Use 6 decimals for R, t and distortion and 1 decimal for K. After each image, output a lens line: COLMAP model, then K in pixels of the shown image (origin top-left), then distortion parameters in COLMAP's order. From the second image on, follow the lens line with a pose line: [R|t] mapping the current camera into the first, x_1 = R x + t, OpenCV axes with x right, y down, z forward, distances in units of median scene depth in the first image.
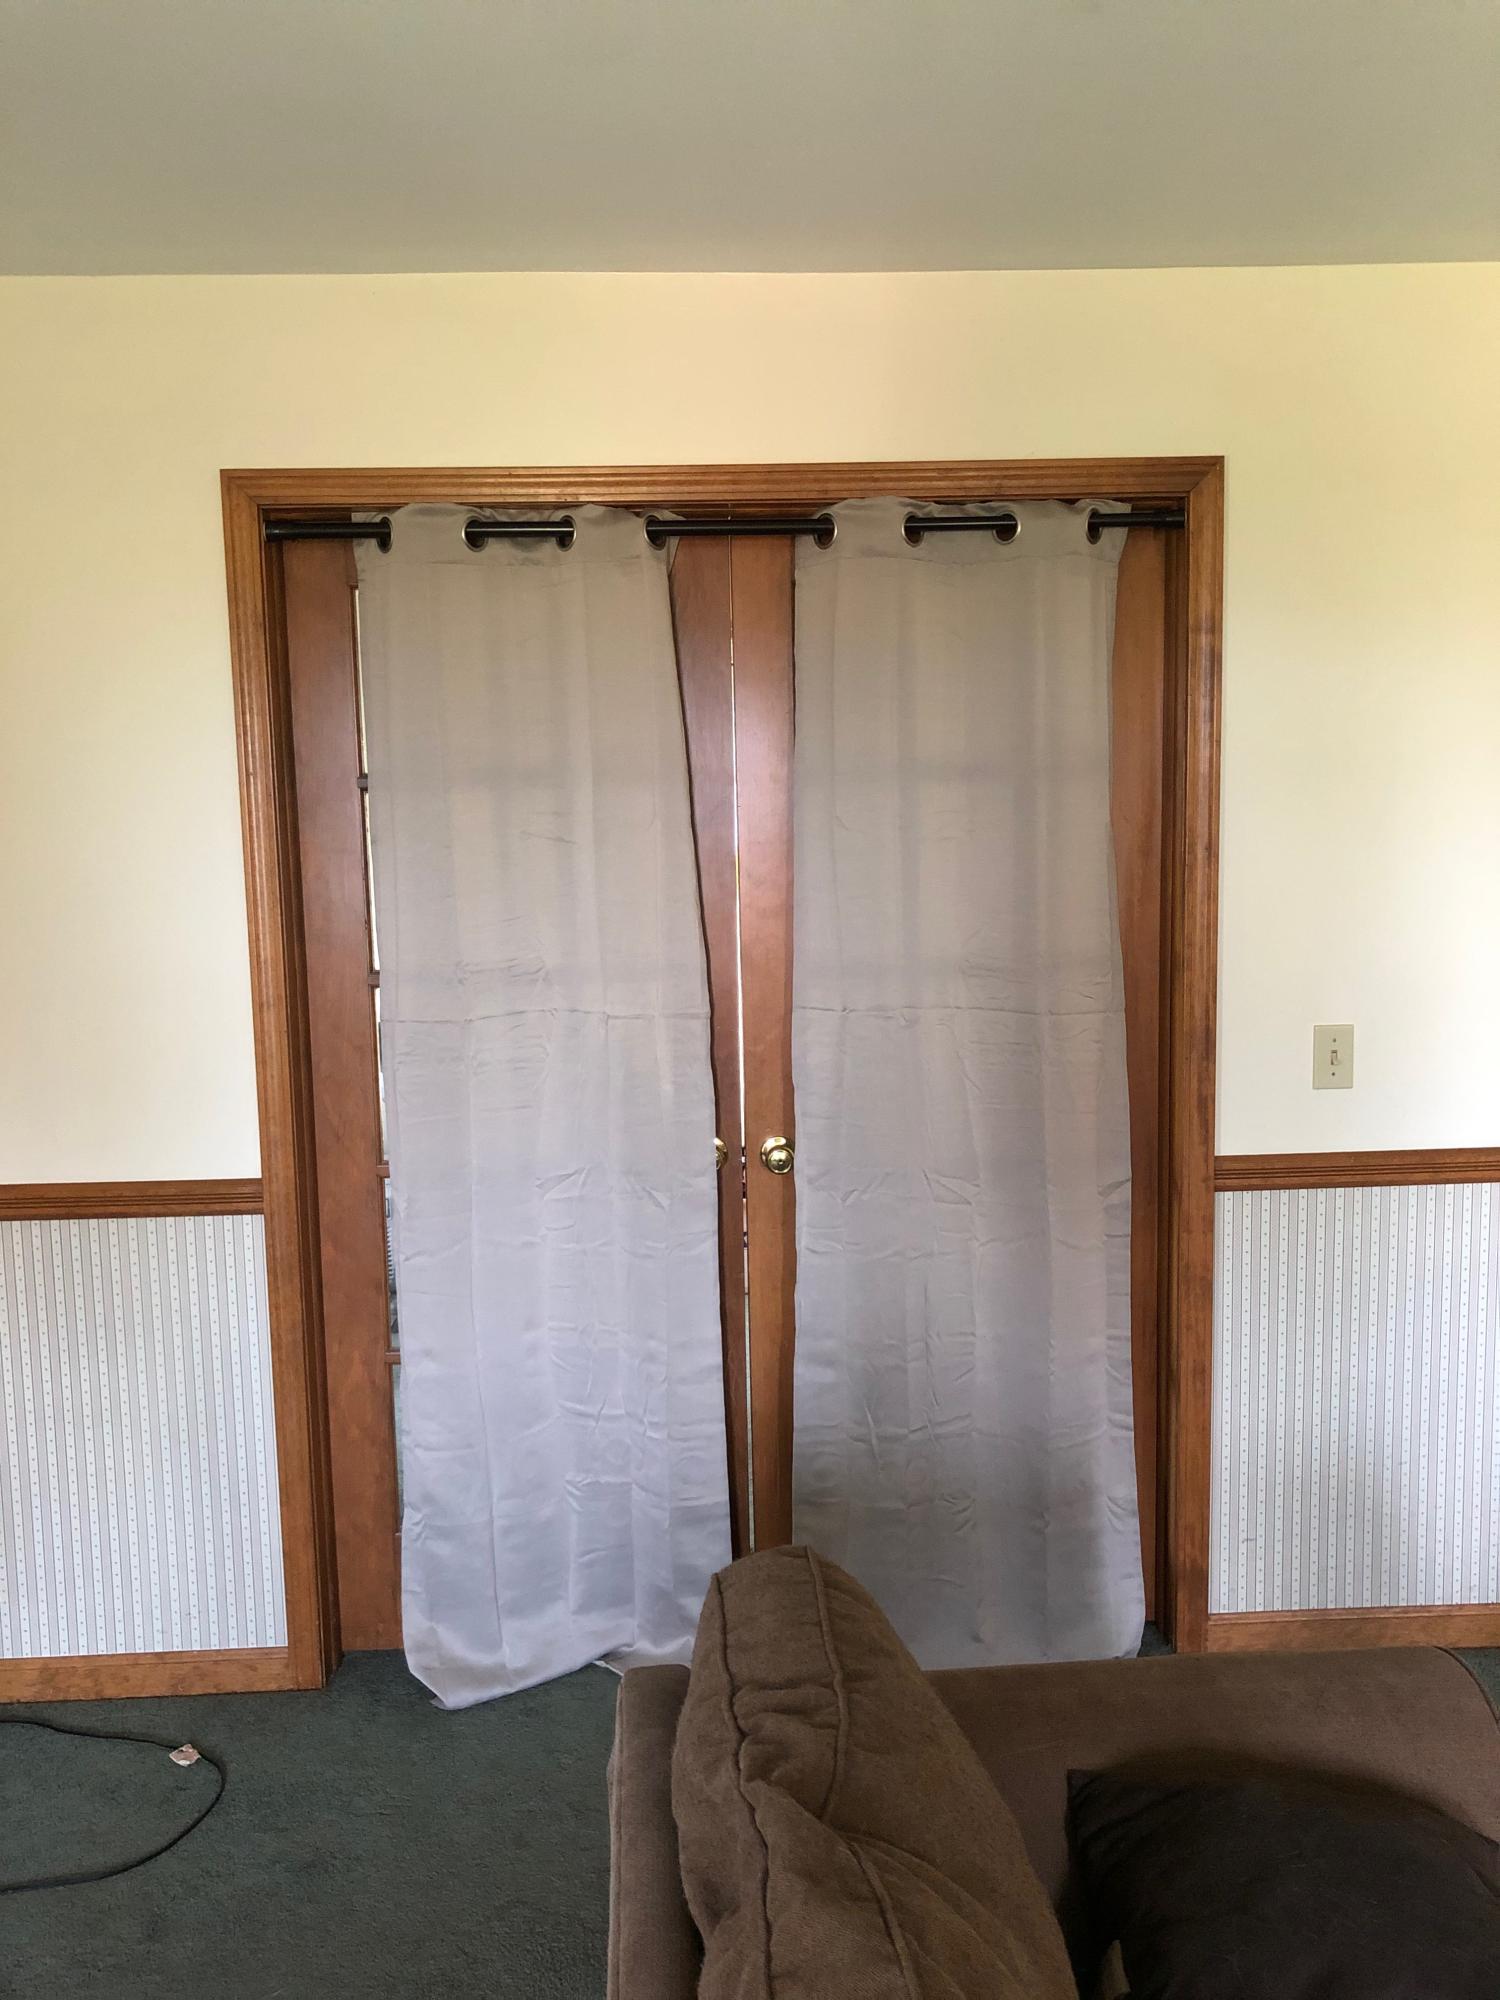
lens RADIAL K [[1649.5, 0, 750.4], [0, 1649.5, 1000.0], [0, 0, 1]] dist [0.017767, 0.003331]
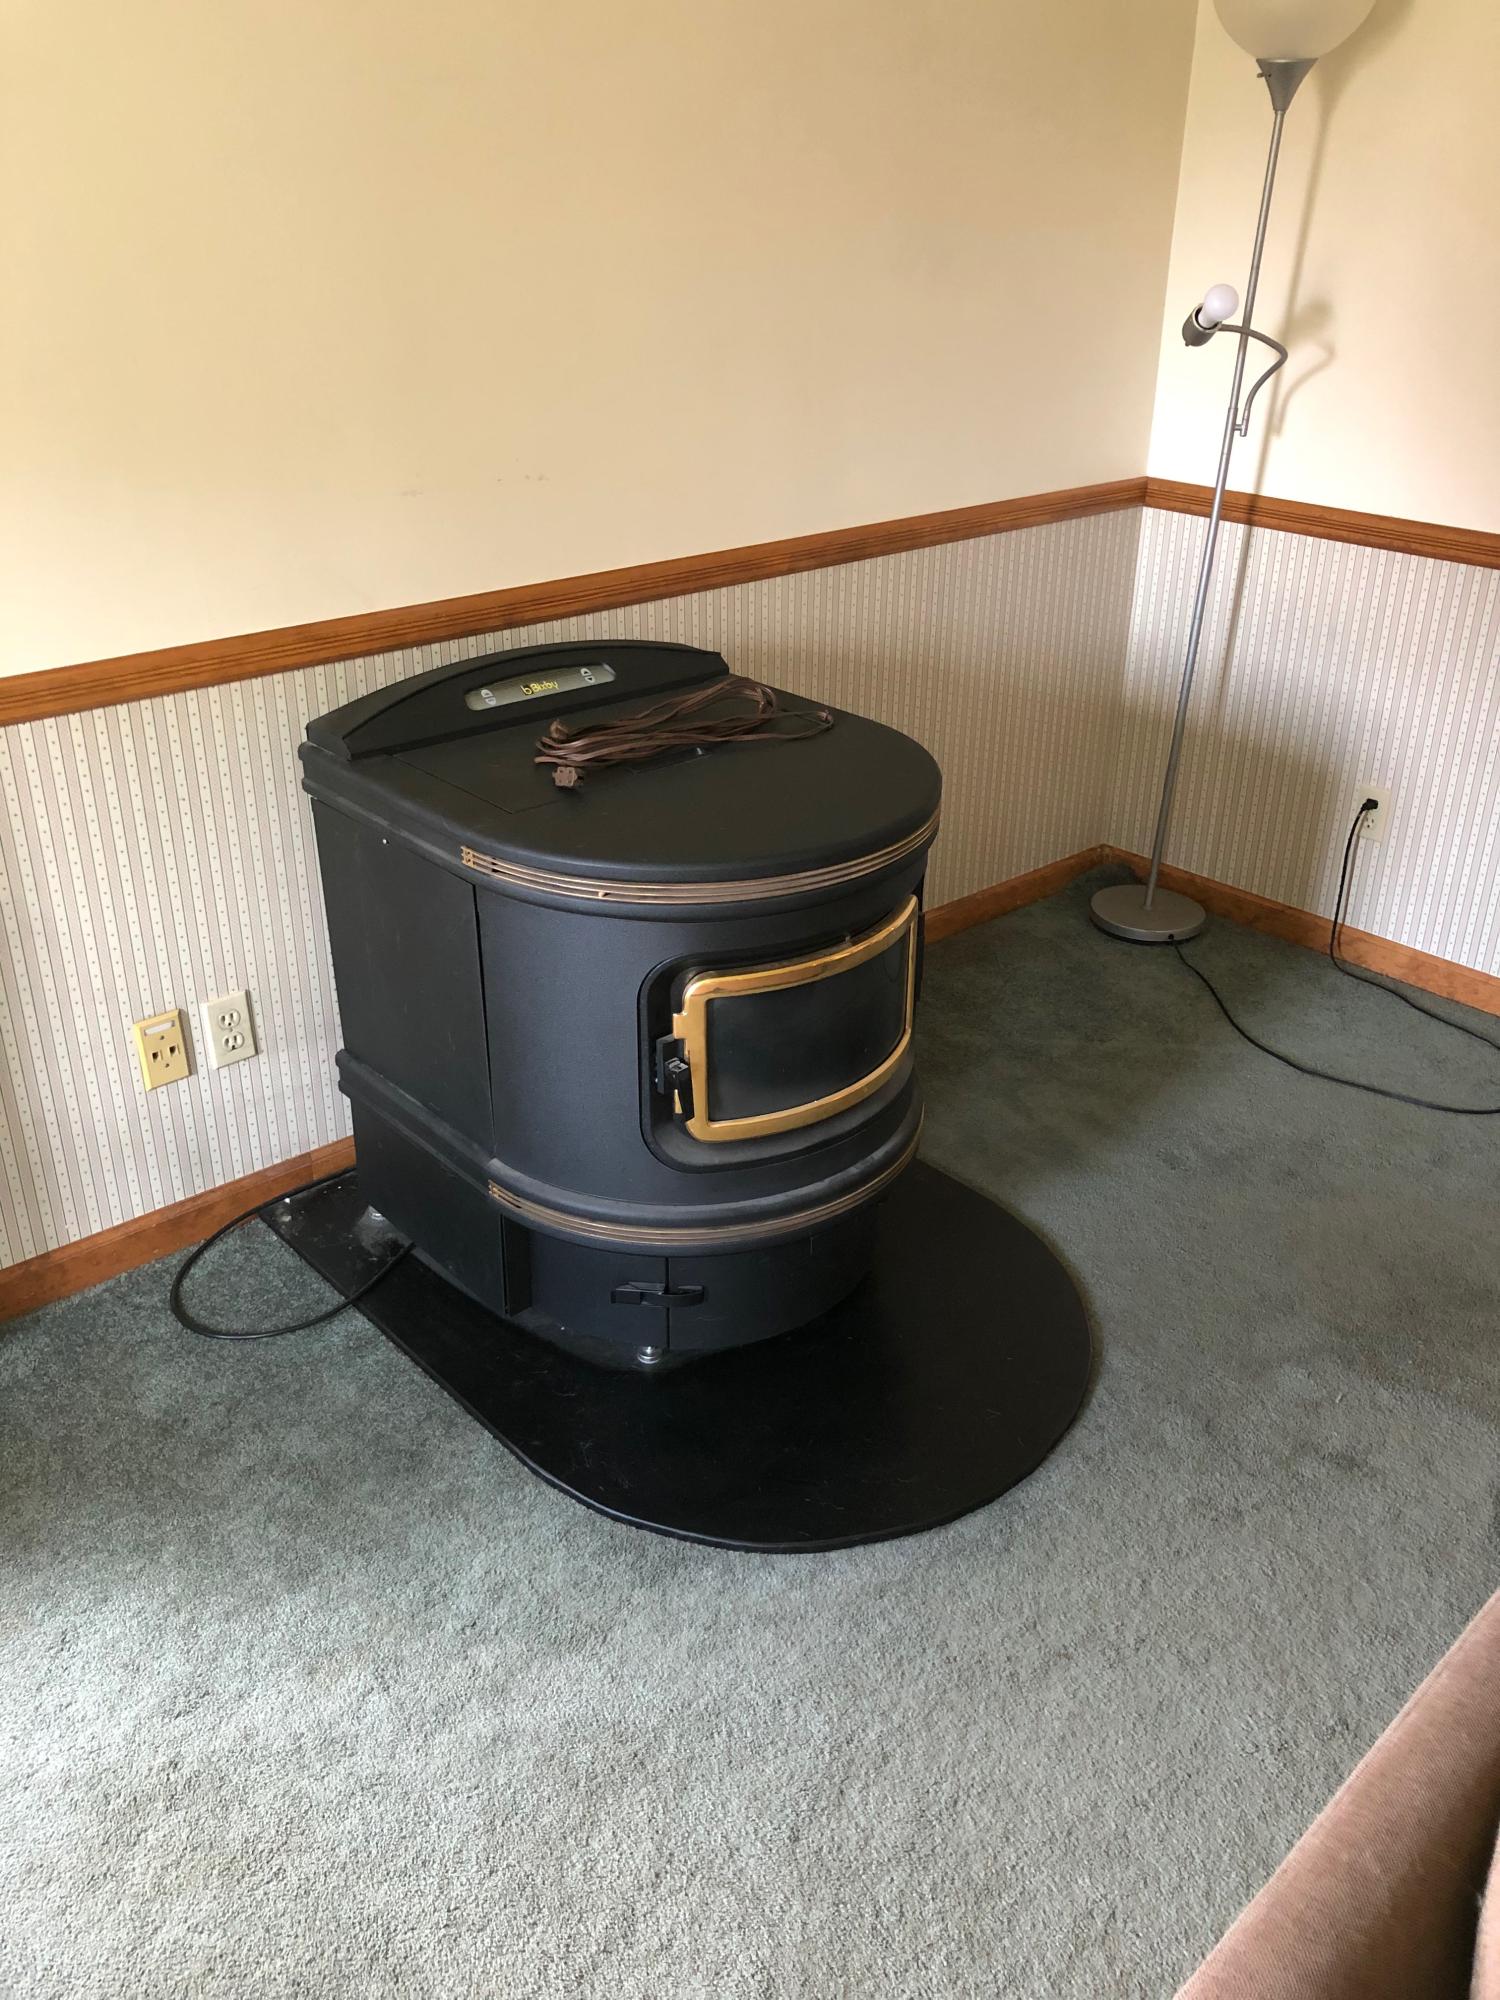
lens RADIAL K [[1649.5, 0, 748.4], [0, 1649.5, 996.4], [0, 0, 1]] dist [0.017767, 0.003331]
pose [[0.647583, 0.361819, -0.670614, 0.077747], [-0.107530, 0.914662, 0.389654, 0.013903], [0.754370, -0.180222, 0.631226, -0.127333]]
